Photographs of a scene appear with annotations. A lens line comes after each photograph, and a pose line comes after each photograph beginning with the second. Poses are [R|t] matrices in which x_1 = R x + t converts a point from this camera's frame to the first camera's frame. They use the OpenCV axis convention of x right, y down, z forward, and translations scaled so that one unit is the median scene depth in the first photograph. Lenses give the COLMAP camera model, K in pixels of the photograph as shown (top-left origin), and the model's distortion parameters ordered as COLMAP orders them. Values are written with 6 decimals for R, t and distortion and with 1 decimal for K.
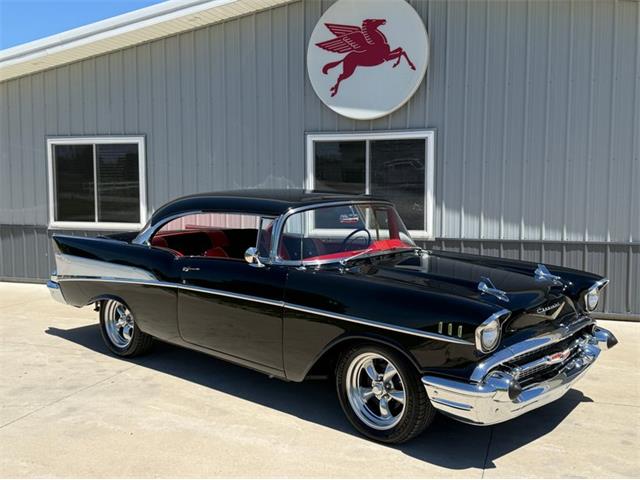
lens RADIAL K [[670.0, 0, 320.0], [0, 670.0, 240.0], [0, 0, 1]] dist [0.169550, -0.396666]
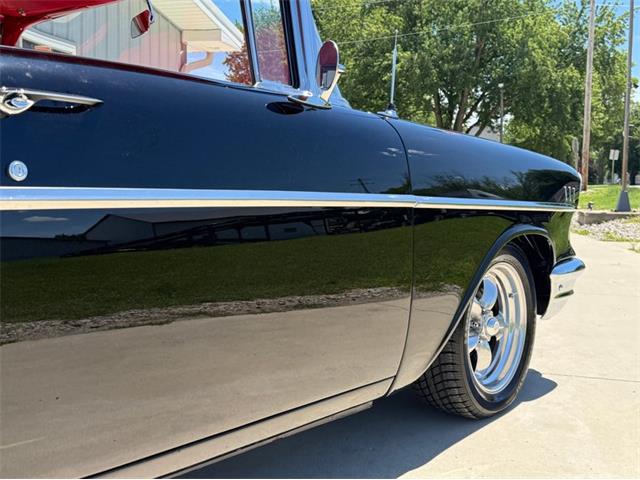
lens RADIAL K [[717.0, 0, 320.0], [0, 717.0, 240.0], [0, 0, 1]] dist [0.194740, -0.506042]
pose [[-0.075631, -0.066769, 0.994898, -0.266106], [0.087294, 0.993481, 0.073310, 0.052584], [-0.993307, 0.092393, -0.069309, 0.627026]]
